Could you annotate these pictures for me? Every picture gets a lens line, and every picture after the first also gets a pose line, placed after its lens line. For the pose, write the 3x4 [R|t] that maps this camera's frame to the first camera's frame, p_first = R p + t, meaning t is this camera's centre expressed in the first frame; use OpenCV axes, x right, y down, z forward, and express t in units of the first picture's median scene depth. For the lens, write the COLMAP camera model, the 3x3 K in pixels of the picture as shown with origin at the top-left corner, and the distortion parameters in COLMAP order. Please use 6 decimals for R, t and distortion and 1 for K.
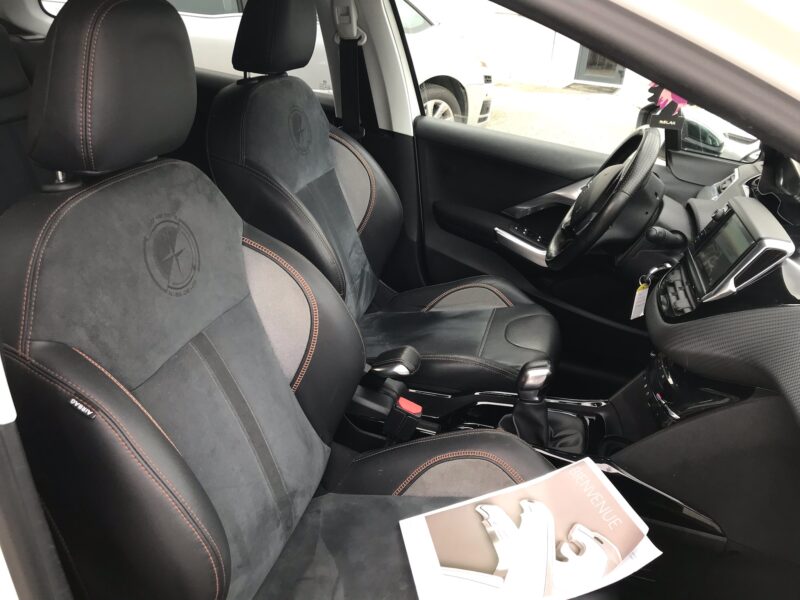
lens RADIAL K [[658.9, 0, 390.9], [0, 658.9, 297.1], [0, 0, 1]] dist [0.030314, -0.018967]
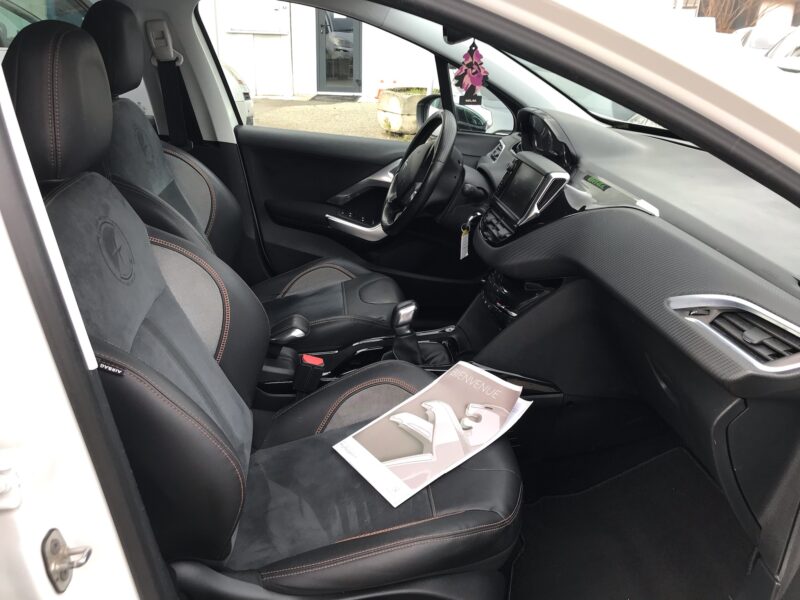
lens RADIAL K [[658.9, 0, 392.5], [0, 658.9, 298.5], [0, 0, 1]] dist [0.030314, -0.018967]
pose [[0.925595, -0.187429, 0.328854, -0.206746], [0.194805, 0.980784, 0.010692, 0.072331], [-0.324538, 0.054166, 0.944320, -0.170268]]
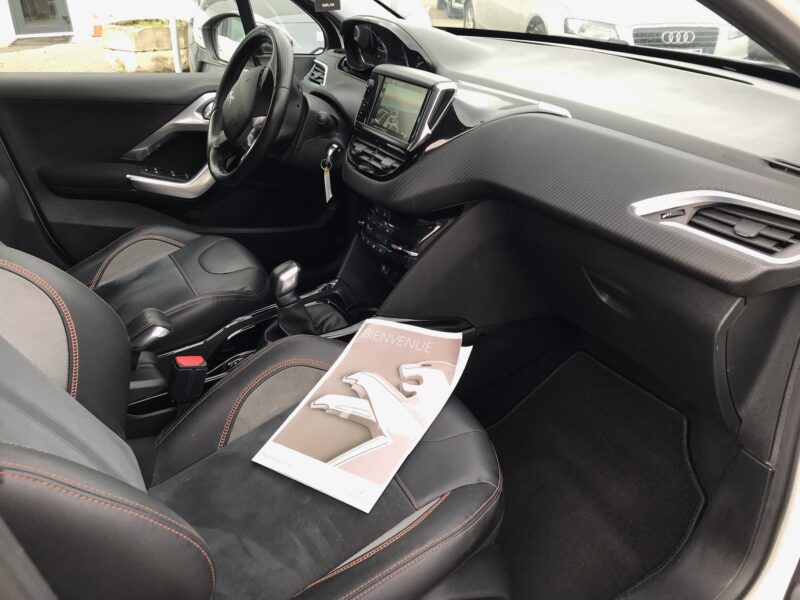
lens RADIAL K [[658.9, 0, 395.2], [0, 658.9, 296.7], [0, 0, 1]] dist [0.030314, -0.018967]
pose [[0.704699, -0.401945, 0.584670, -0.277925], [0.358045, 0.912892, 0.196039, 0.003397], [-0.612538, 0.071189, 0.787229, 0.077052]]
